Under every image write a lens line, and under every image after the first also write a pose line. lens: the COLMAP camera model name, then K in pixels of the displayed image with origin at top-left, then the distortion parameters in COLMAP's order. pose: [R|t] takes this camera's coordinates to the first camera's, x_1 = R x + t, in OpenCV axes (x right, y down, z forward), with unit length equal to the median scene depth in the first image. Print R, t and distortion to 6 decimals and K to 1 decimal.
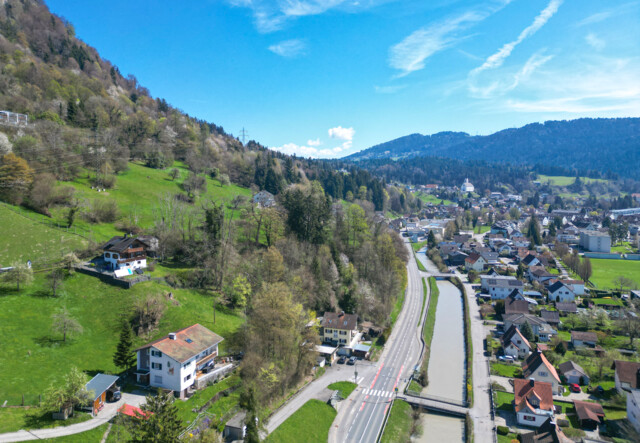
lens RADIAL K [[371.4, 0, 321.2], [0, 371.4, 221.0], [0, 0, 1]] dist [-0.004035, -0.003129]
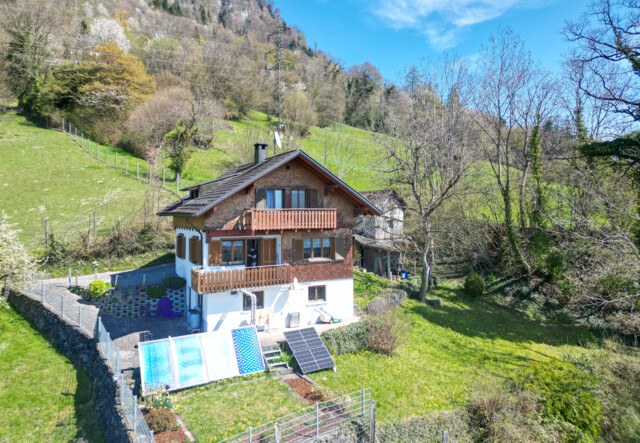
lens RADIAL K [[439.9, 0, 319.8], [0, 439.9, 218.8], [0, 0, 1]] dist [0.044293, -0.022541]
pose [[0.848466, -0.010311, -0.529149, -0.376963], [-0.026153, 0.997772, -0.061378, 0.088254], [0.528603, 0.065916, 0.846306, 0.818438]]
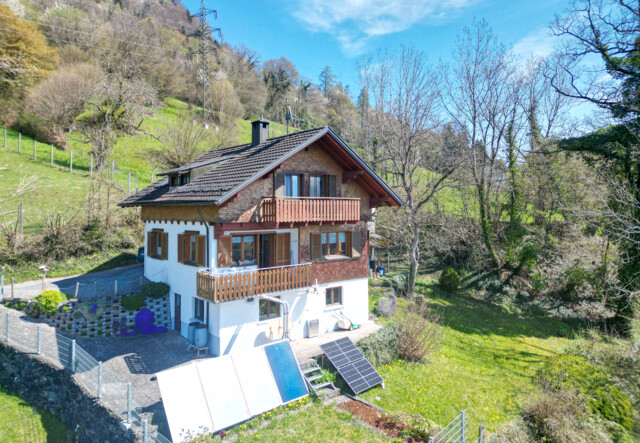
lens RADIAL K [[439.9, 0, 320.4], [0, 439.9, 219.2], [0, 0, 1]] dist [0.044293, -0.022541]
pose [[0.941270, -0.009583, -0.337520, -0.434043], [-0.011314, 0.998141, -0.059891, 0.090149], [0.337466, 0.060193, 0.939411, 0.823199]]
